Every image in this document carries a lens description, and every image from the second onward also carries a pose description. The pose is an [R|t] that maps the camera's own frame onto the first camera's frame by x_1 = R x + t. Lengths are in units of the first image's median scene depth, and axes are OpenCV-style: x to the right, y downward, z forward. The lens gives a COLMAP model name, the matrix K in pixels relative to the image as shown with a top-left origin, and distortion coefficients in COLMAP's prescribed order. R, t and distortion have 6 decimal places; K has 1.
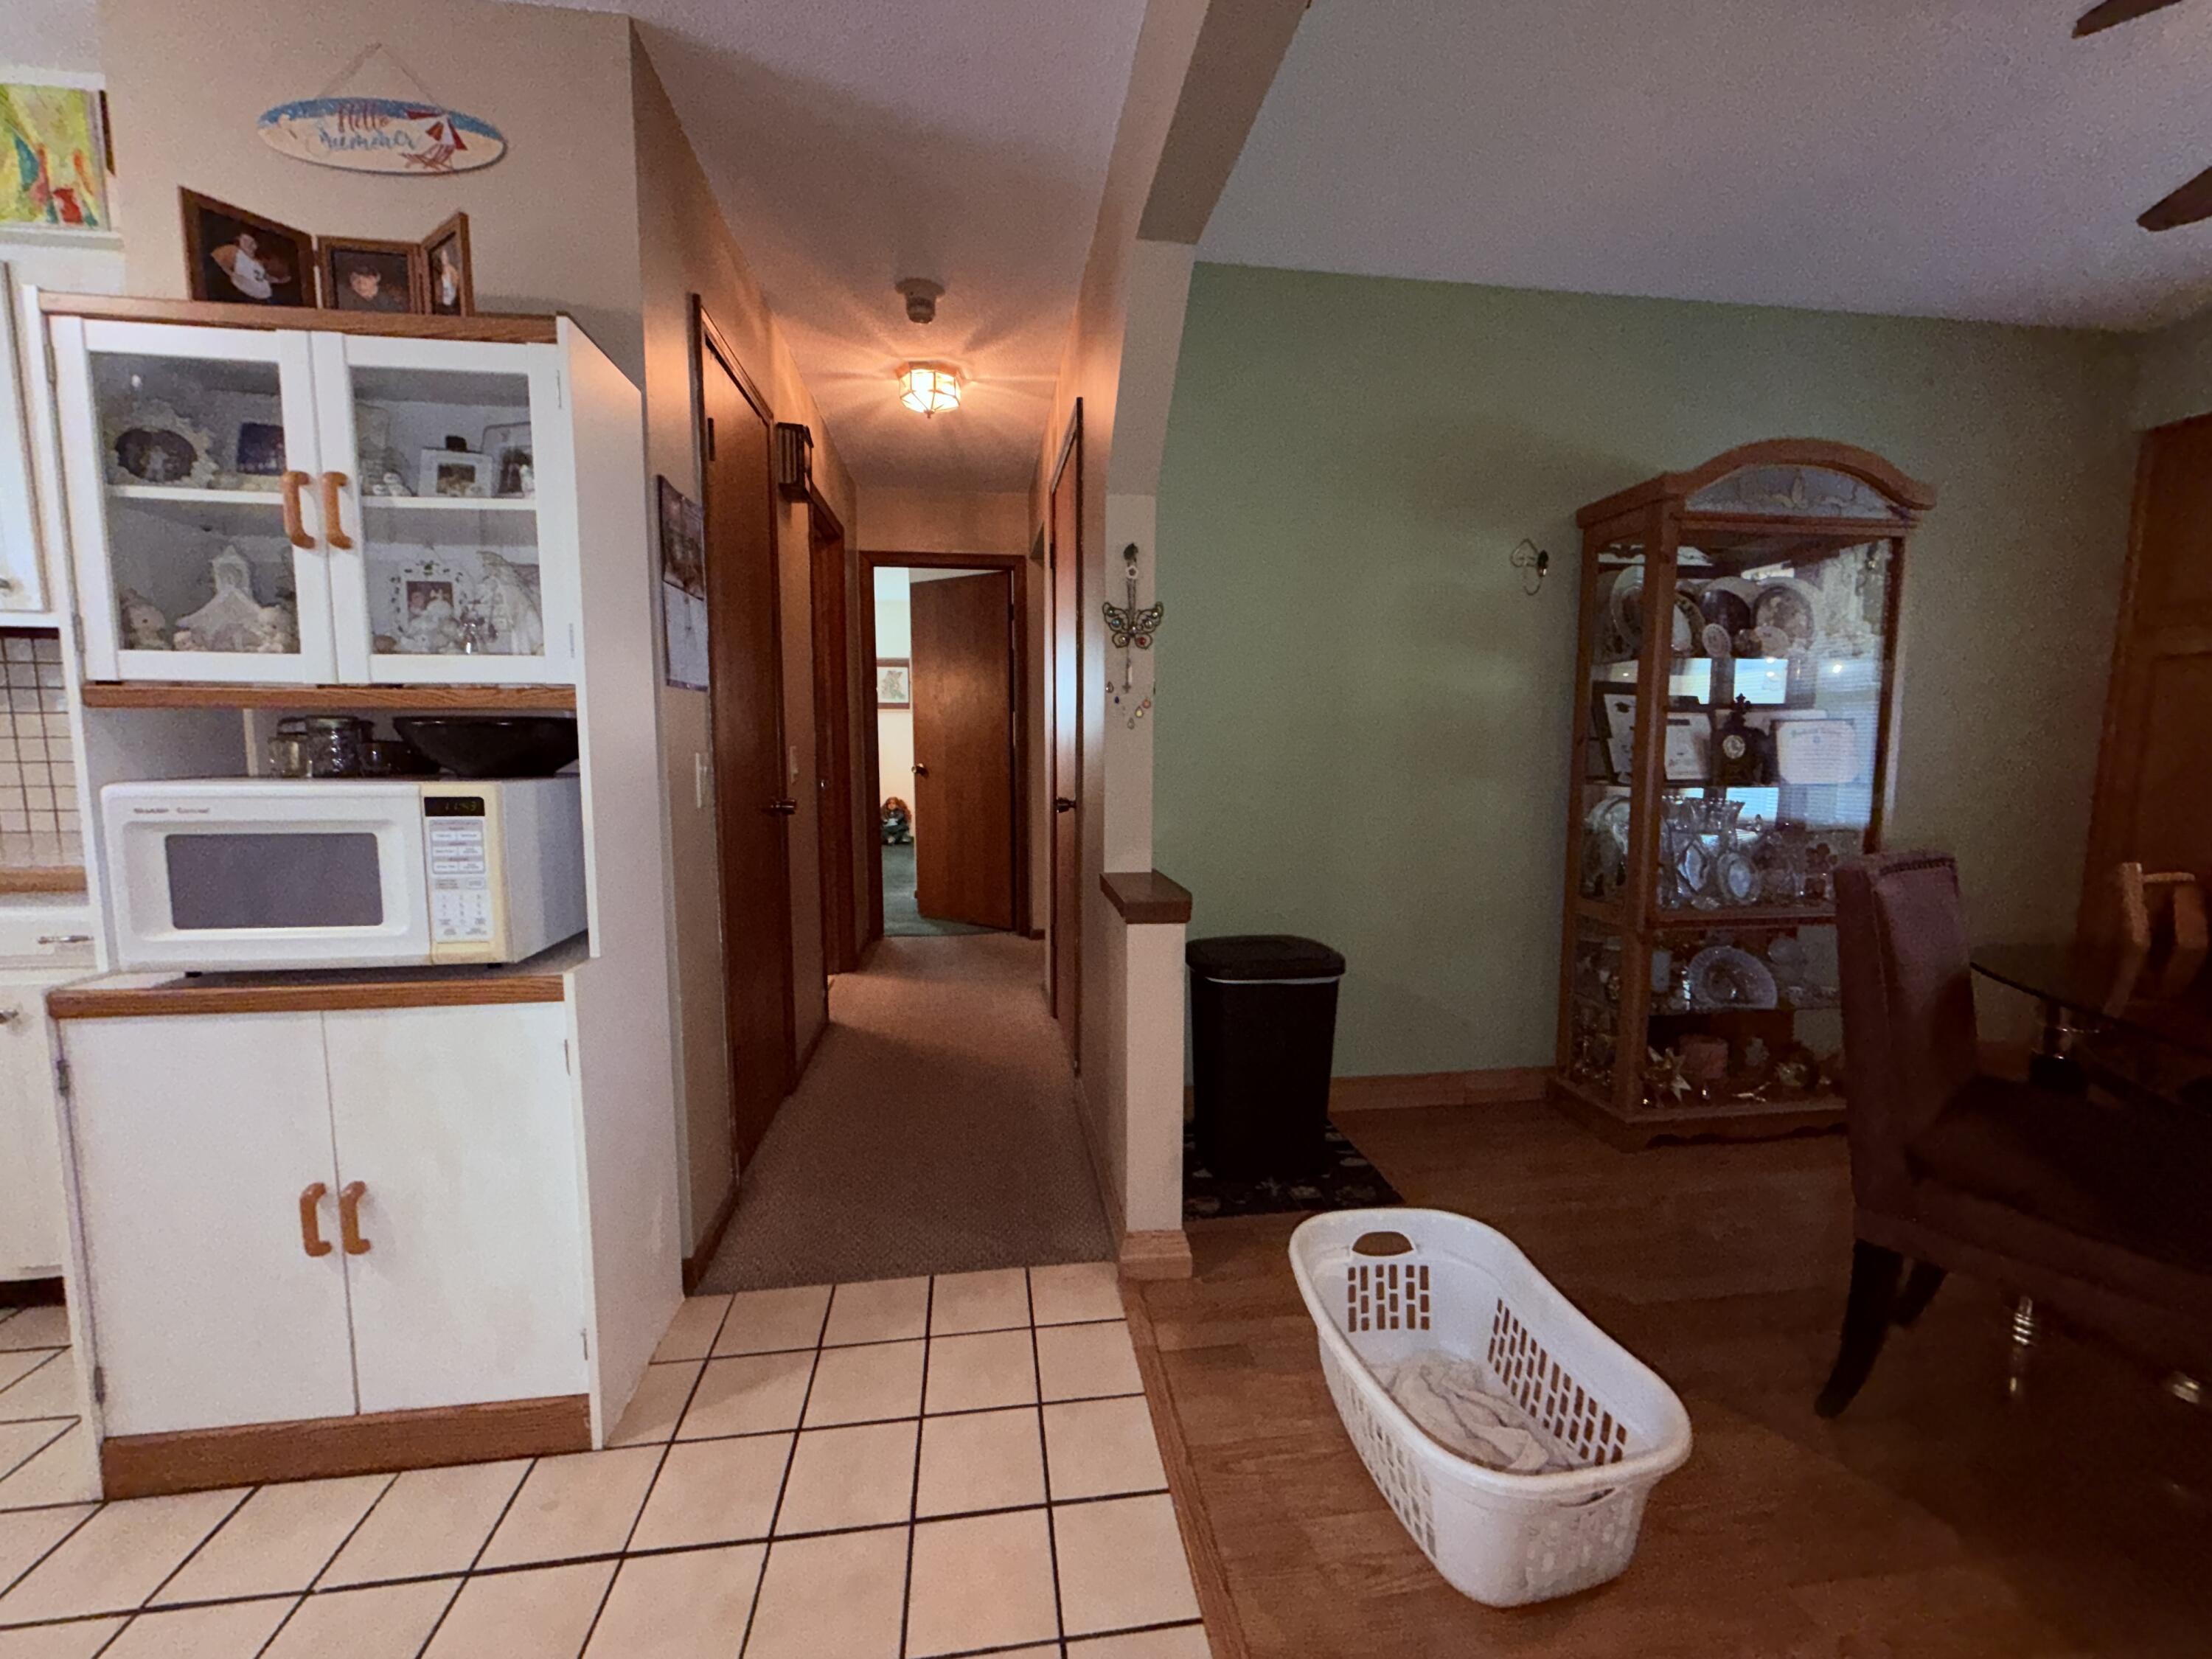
lens RADIAL K [[881.4, 0, 1103.7], [0, 881.4, 831.3], [0, 0, 1]] dist [-0.003329, -0.000025]
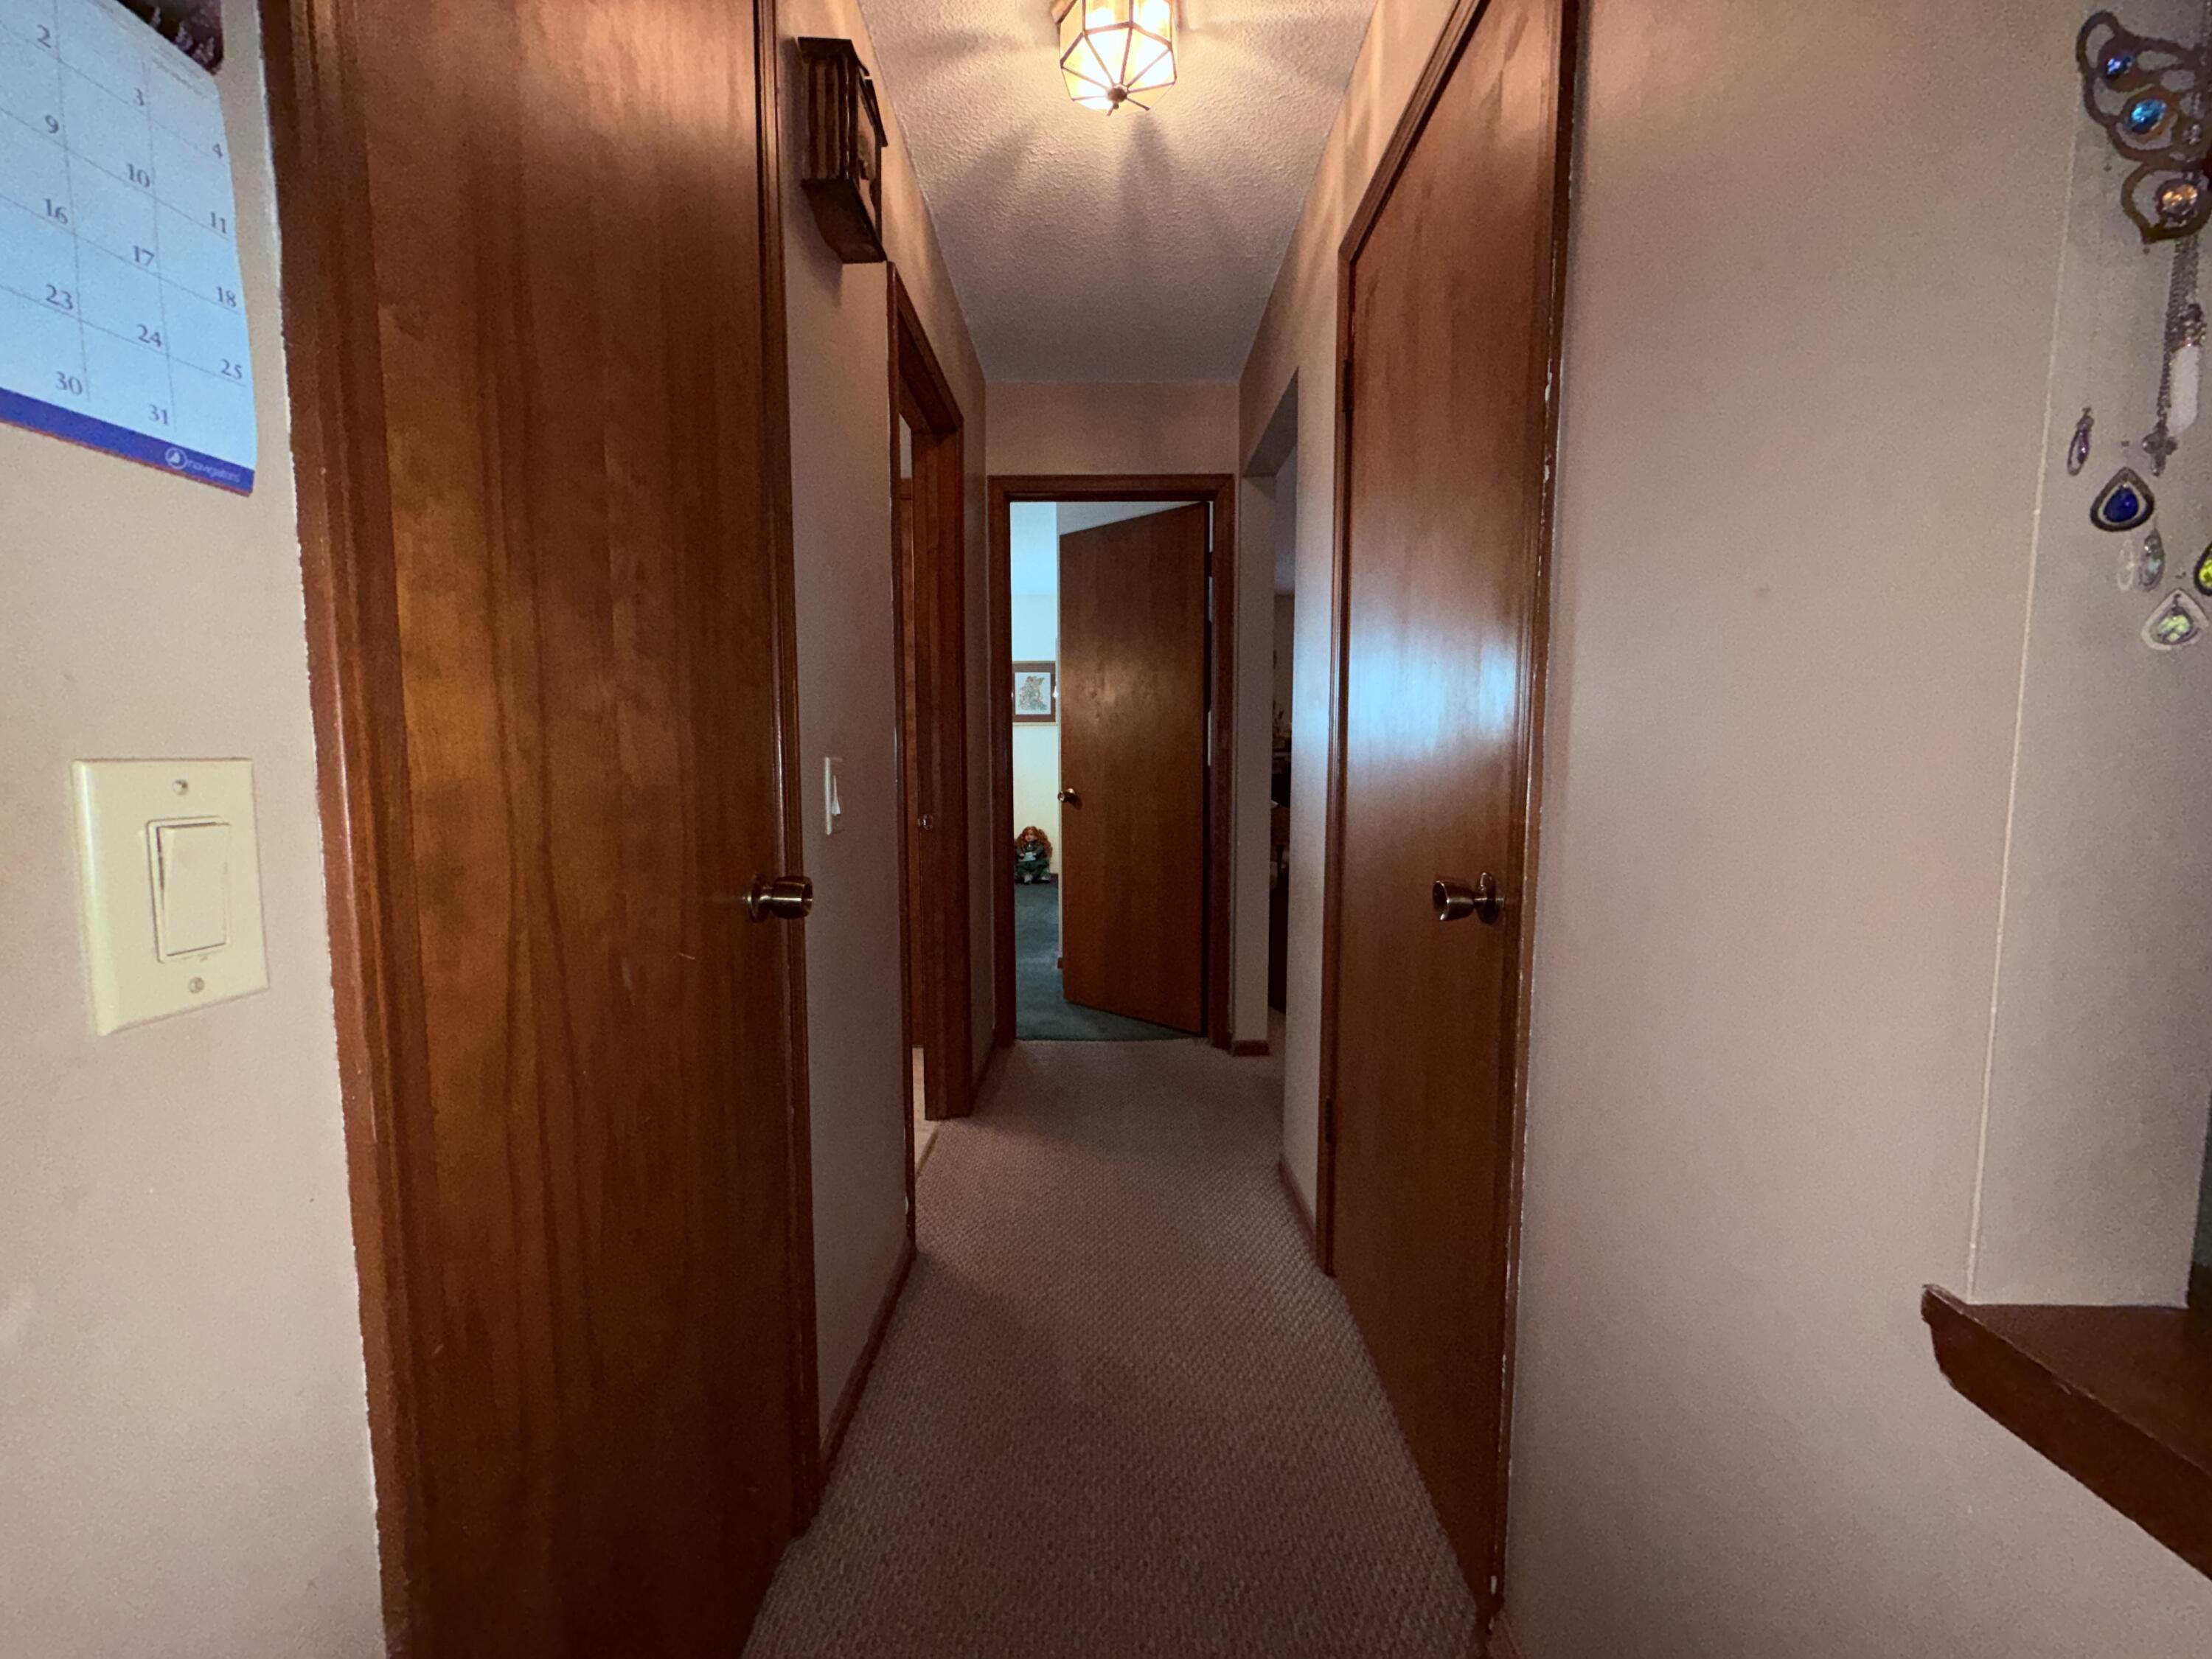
lens RADIAL K [[881.4, 0, 1113.8], [0, 881.4, 833.0], [0, 0, 1]] dist [-0.003329, -0.000025]
pose [[0.990195, 0.010795, -0.139277, -0.111930], [-0.013907, 0.999674, -0.021389, -0.040442], [0.139001, 0.023116, 0.990022, 0.457822]]
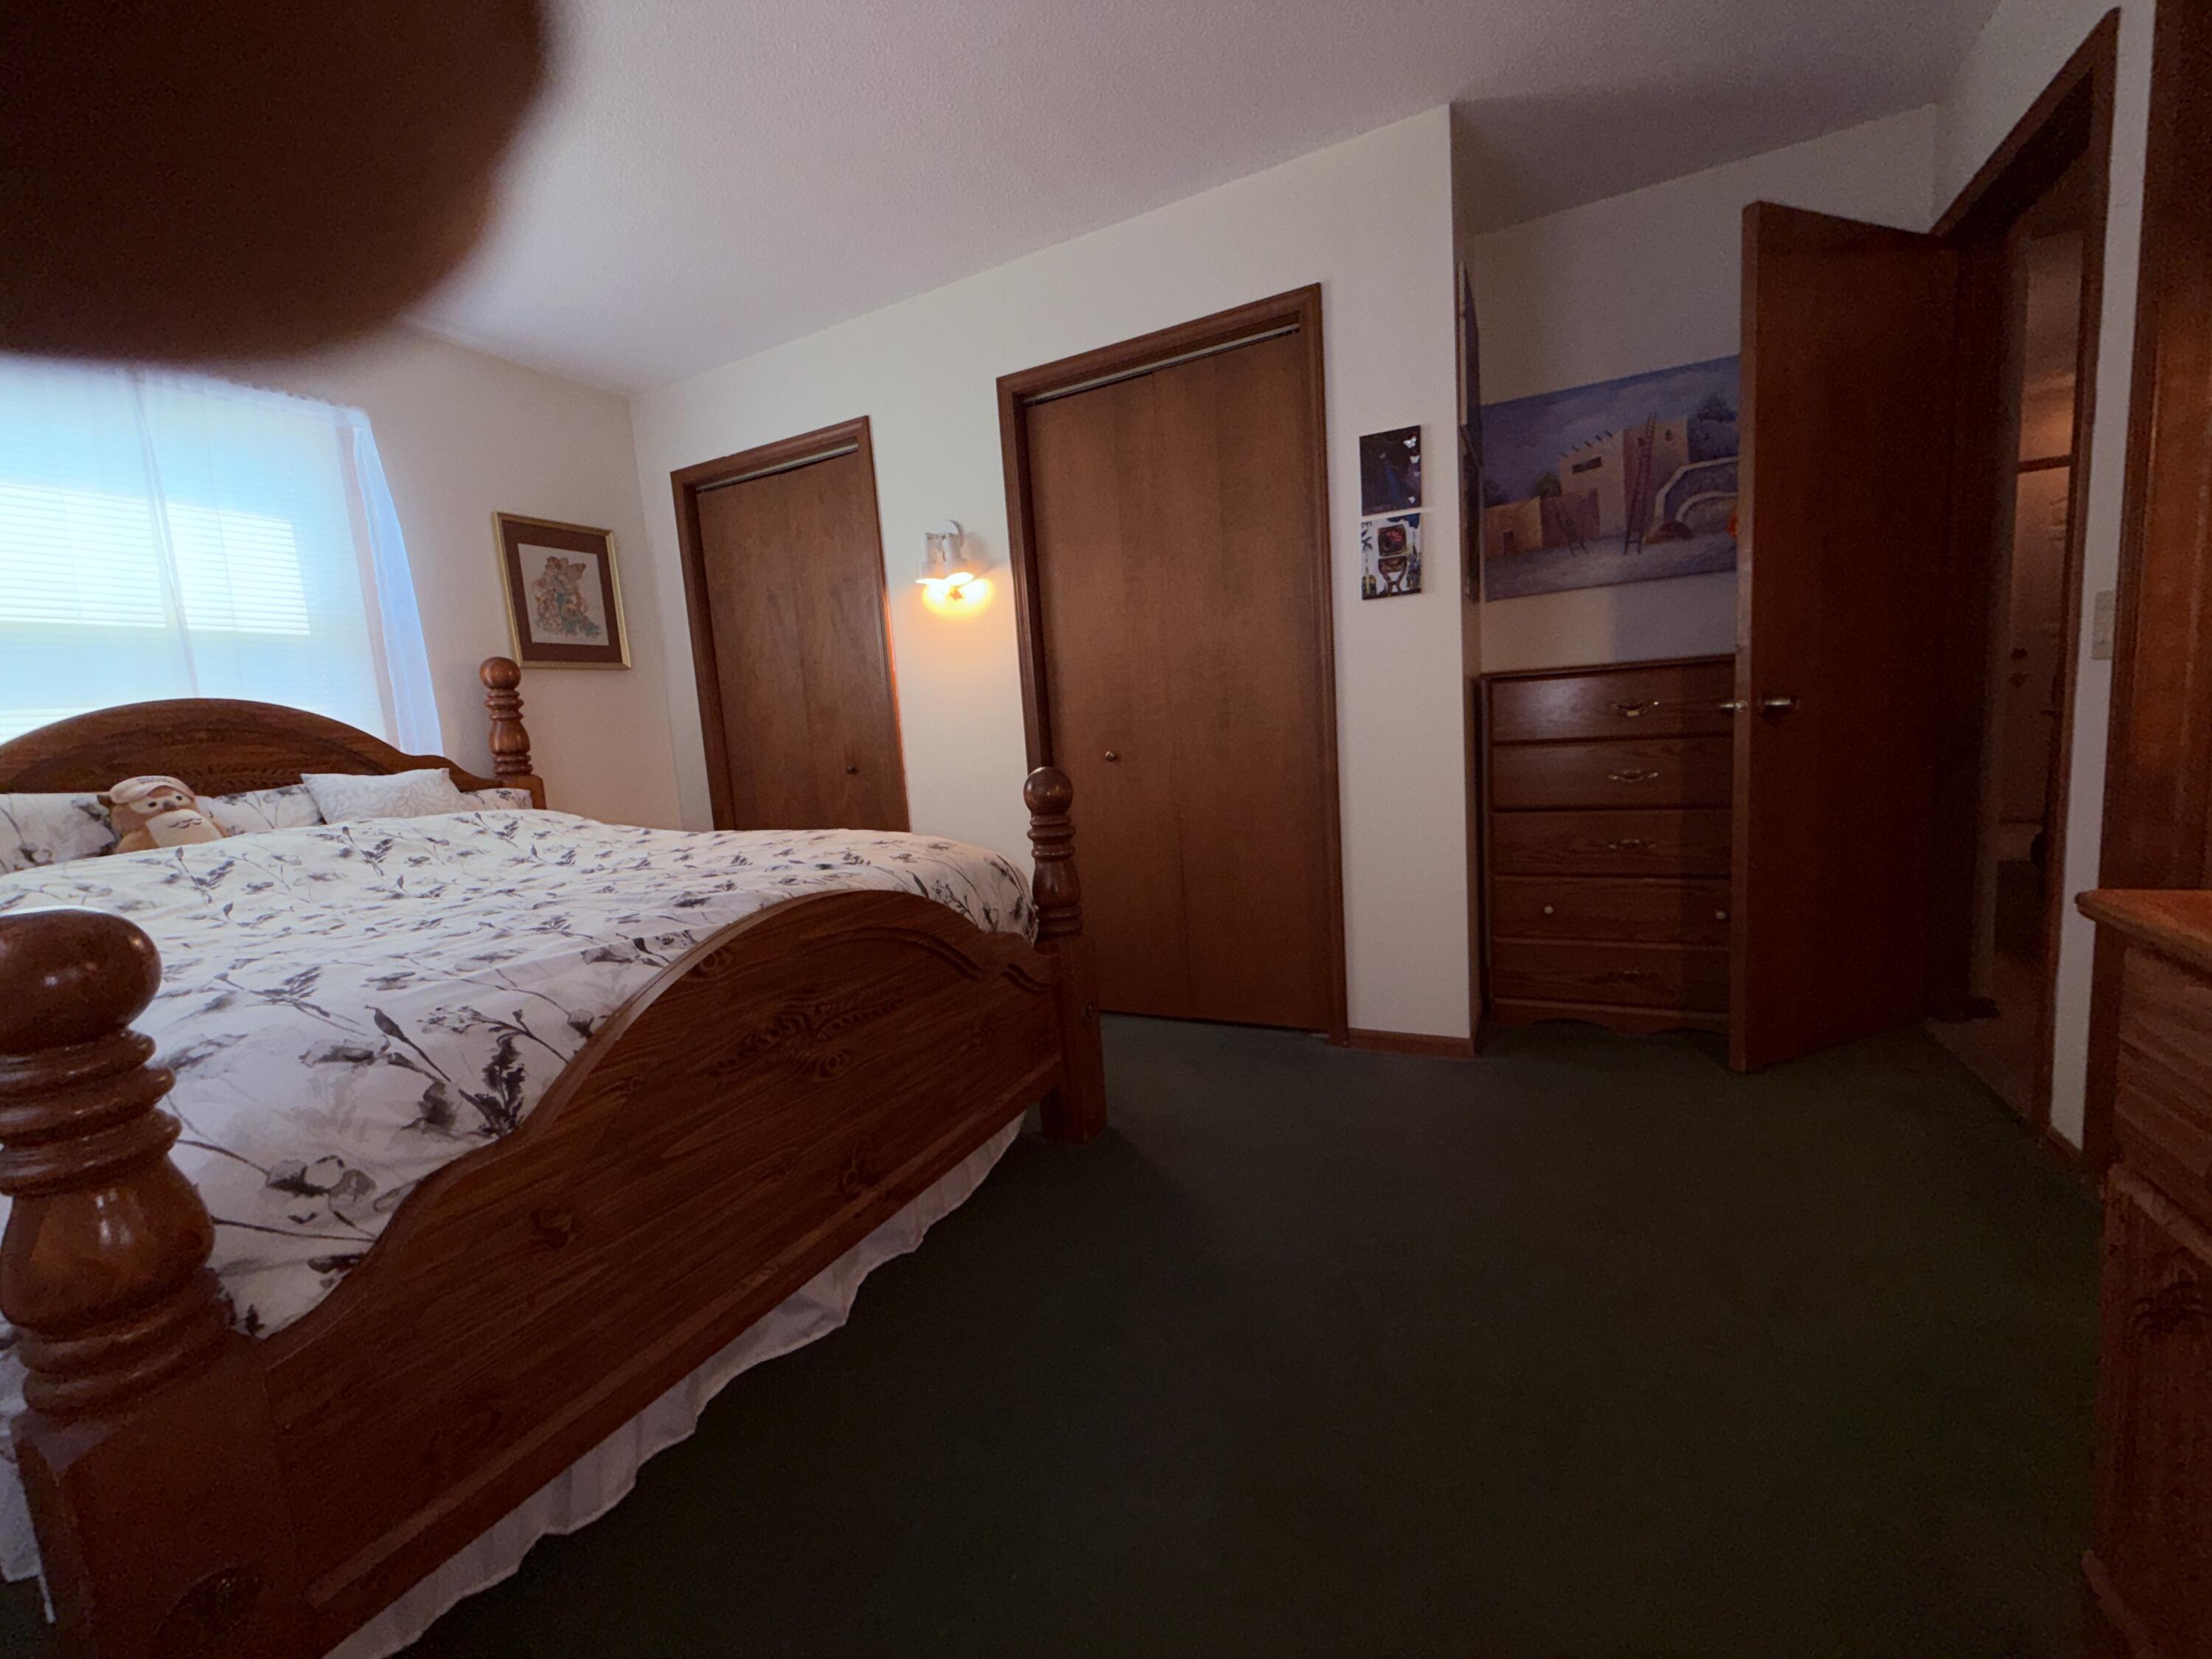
lens RADIAL K [[881.4, 0, 1103.3], [0, 881.4, 839.8], [0, 0, 1]] dist [-0.003329, -0.000025]
pose [[0.583173, -0.161474, 0.796138, -1.067839], [0.169952, 0.982609, 0.074804, -0.137838], [-0.794371, 0.091681, 0.600474, 1.537960]]
